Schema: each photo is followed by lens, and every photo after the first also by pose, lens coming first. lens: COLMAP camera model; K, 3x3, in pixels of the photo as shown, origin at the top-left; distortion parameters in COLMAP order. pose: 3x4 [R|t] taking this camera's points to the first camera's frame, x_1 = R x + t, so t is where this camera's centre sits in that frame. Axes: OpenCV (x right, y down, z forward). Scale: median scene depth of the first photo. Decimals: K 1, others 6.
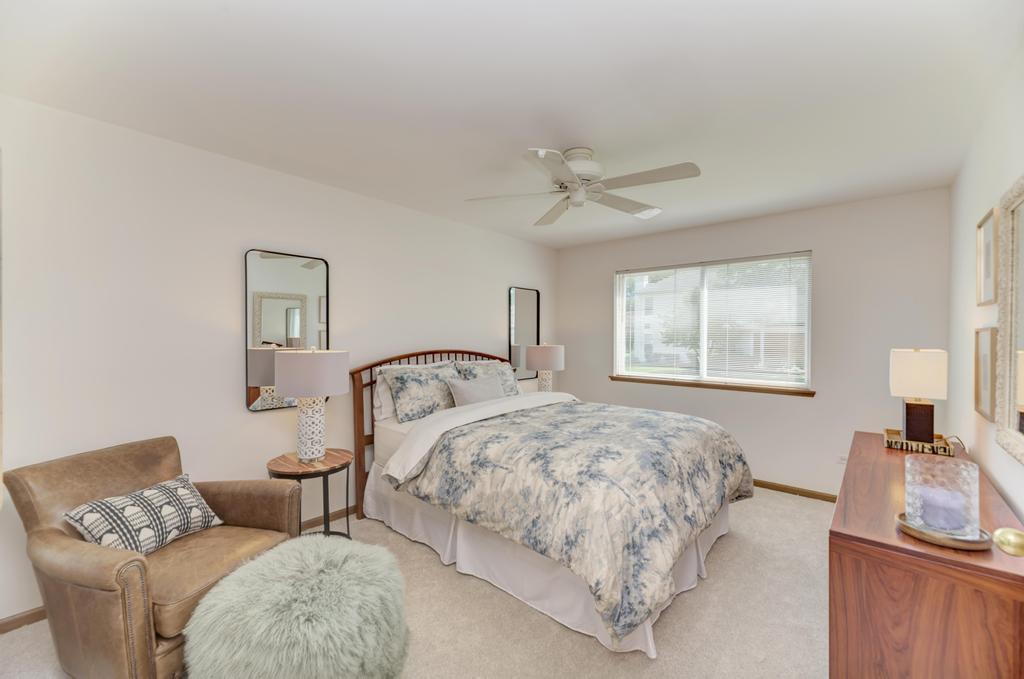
lens RADIAL K [[408.4, 0, 510.6], [0, 408.4, 343.7], [0, 0, 1]] dist [0.004082, -0.002967]
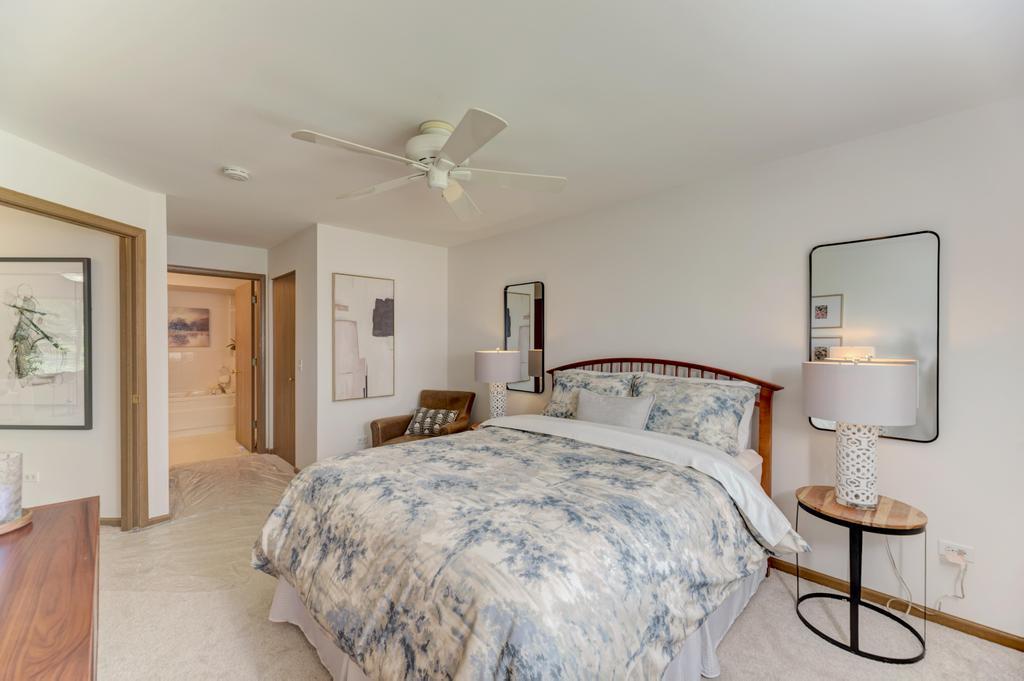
lens RADIAL K [[408.4, 0, 510.6], [0, 408.4, 344.7], [0, 0, 1]] dist [0.004082, -0.002967]
pose [[-0.089317, 0.001894, -0.996001, 0.728077], [-0.020876, 0.999775, 0.003773, -0.011158], [0.995784, 0.021130, -0.089257, 0.892194]]
